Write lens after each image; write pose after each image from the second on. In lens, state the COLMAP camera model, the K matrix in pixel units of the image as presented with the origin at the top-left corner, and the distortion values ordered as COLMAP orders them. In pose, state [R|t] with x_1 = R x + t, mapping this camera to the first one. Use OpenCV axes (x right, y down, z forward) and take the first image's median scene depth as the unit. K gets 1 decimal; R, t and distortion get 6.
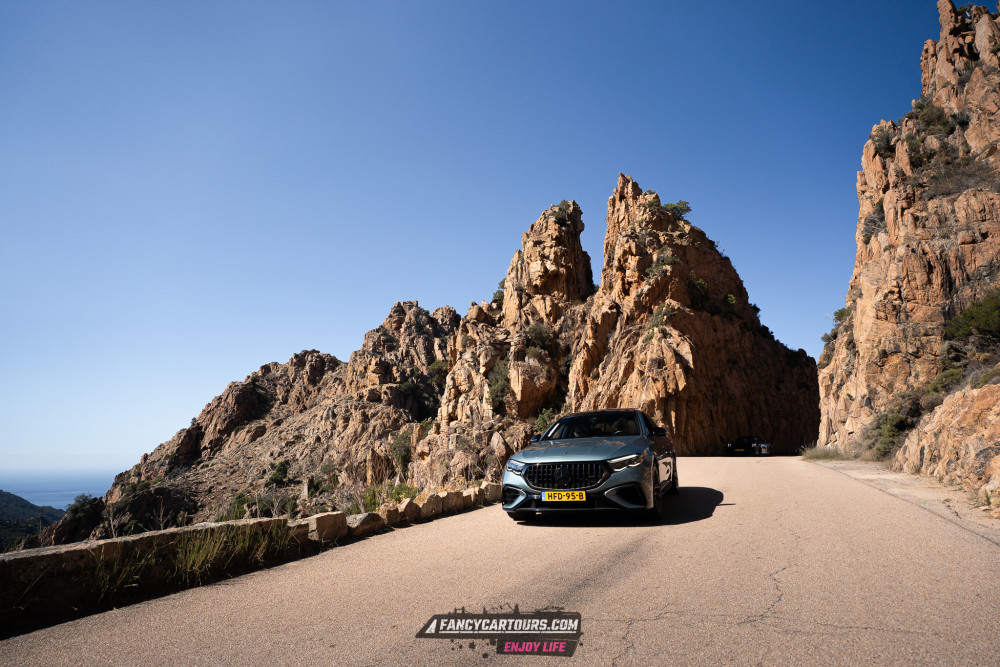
lens RADIAL K [[510.8, 0, 496.1], [0, 510.8, 338.0], [0, 0, 1]] dist [-0.042681, 0.026459]
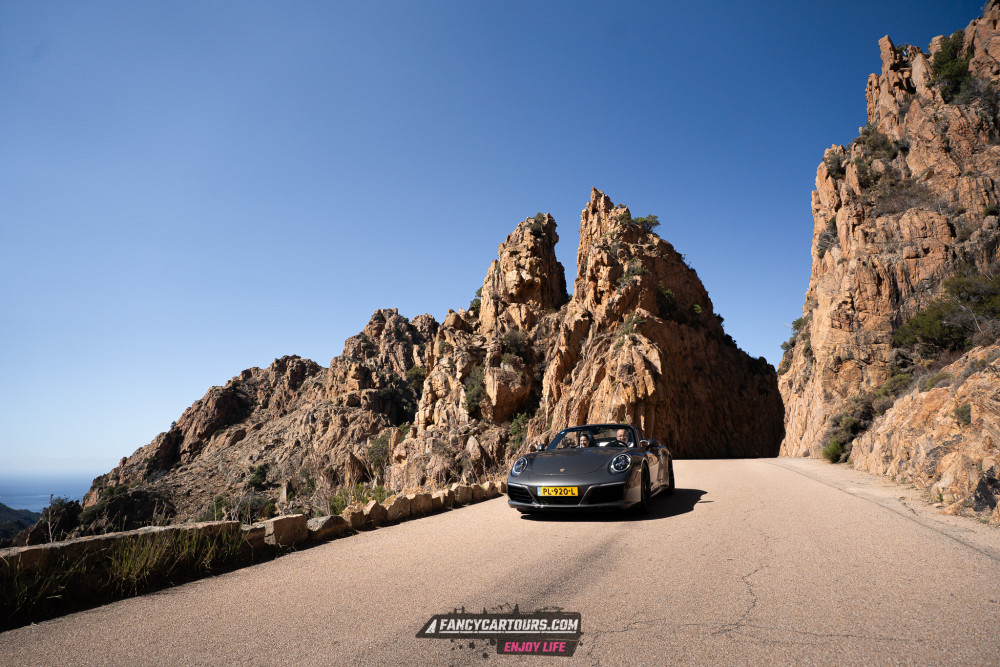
lens RADIAL K [[492.4, 0, 496.1], [0, 492.4, 337.2], [0, 0, 1]] dist [-0.053872, 0.024326]
pose [[0.998951, 0.008966, 0.044910, 0.003171], [-0.008175, 0.999809, -0.017752, 0.003445], [-0.045060, 0.017366, 0.998833, 0.010115]]
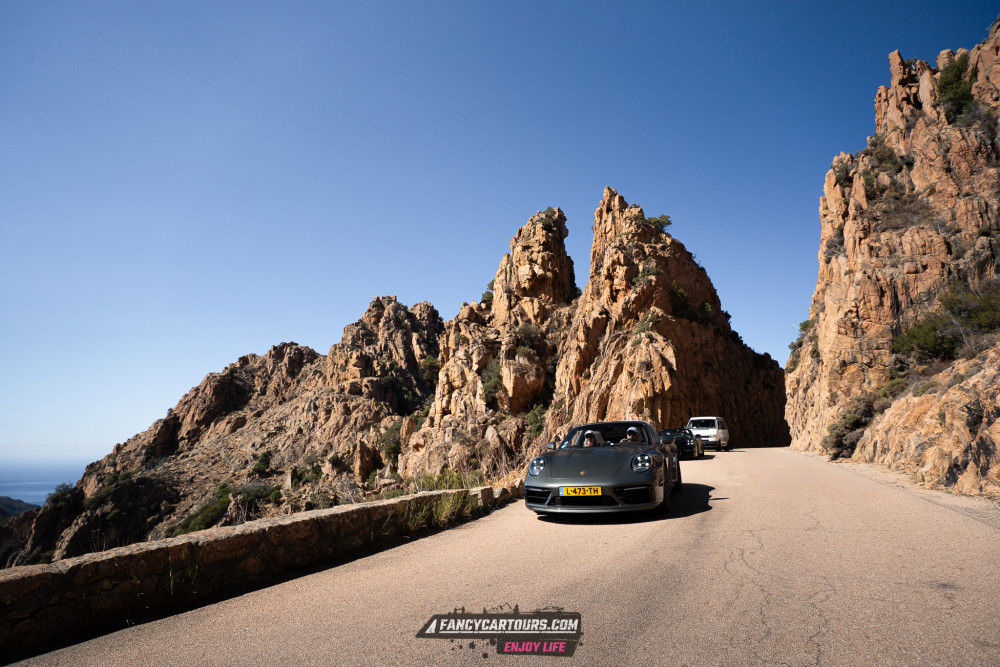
lens RADIAL K [[504.0, 0, 493.9], [0, 504.0, 337.1], [0, 0, 1]] dist [-0.049383, 0.026349]
pose [[0.998217, 0.018162, 0.056863, -0.065079], [-0.018686, 0.999788, 0.008682, -0.013748], [-0.056694, -0.009729, 0.998344, -0.064673]]
